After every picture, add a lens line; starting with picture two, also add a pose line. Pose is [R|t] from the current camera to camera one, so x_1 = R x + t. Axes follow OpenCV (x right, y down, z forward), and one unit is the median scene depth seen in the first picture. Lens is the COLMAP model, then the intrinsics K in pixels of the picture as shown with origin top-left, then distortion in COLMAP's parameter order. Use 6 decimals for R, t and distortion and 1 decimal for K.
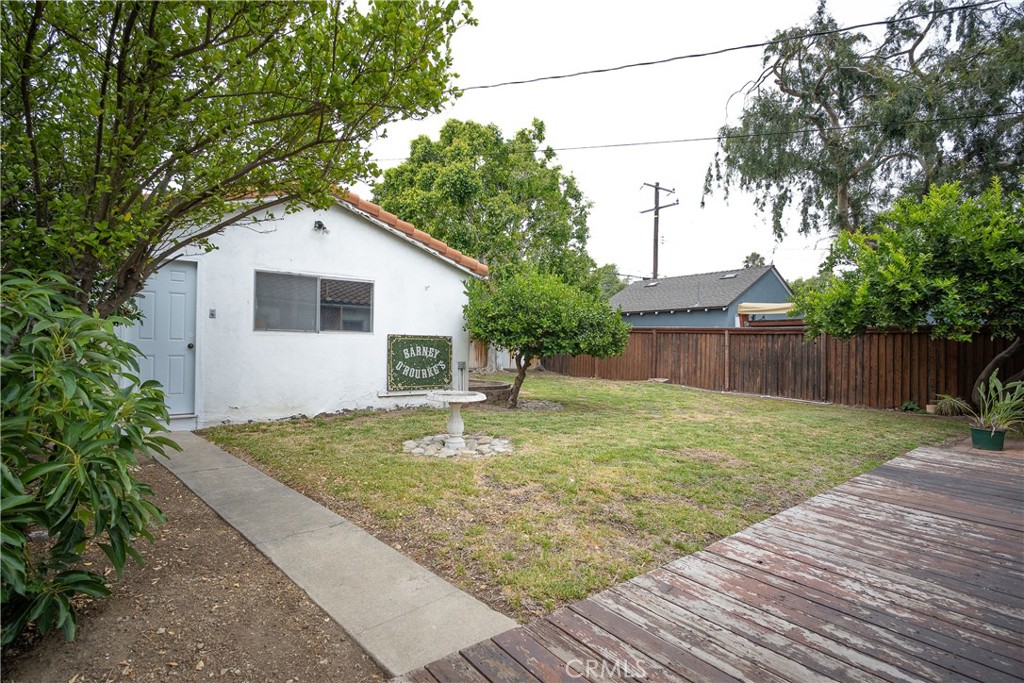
lens RADIAL K [[498.8, 0, 508.0], [0, 498.8, 341.6], [0, 0, 1]] dist [-0.001995, 0.001079]
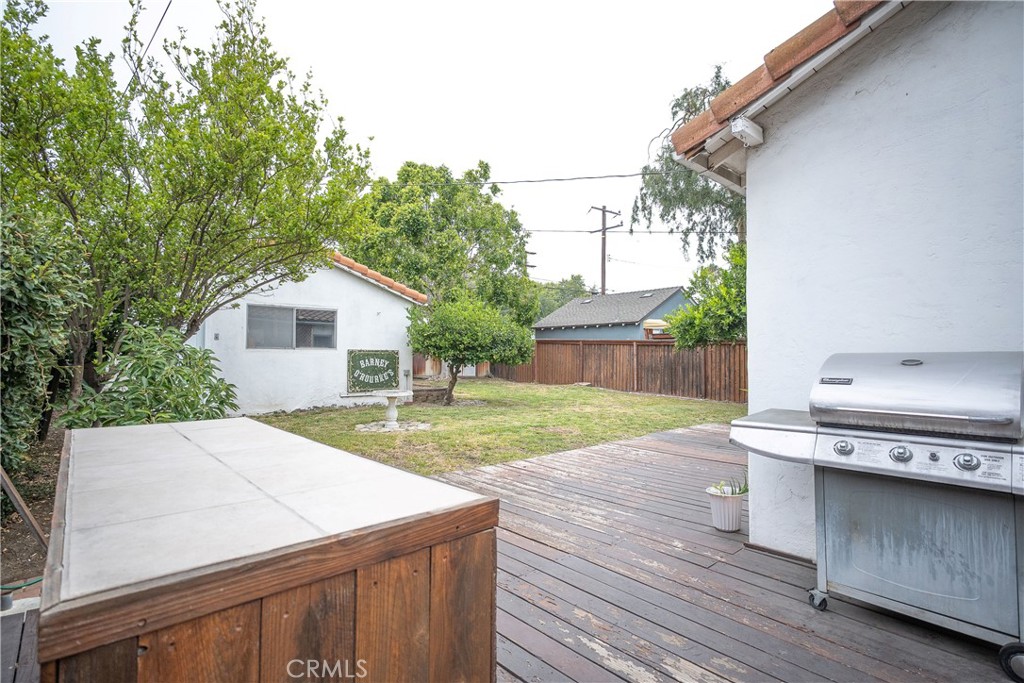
lens RADIAL K [[498.8, 0, 508.0], [0, 498.8, 341.6], [0, 0, 1]] dist [-0.001995, 0.001079]
pose [[0.998625, -0.008180, 0.051787, 0.067851], [0.009086, 0.999809, -0.017285, -0.005350], [-0.051636, 0.017731, 0.998509, -0.201957]]
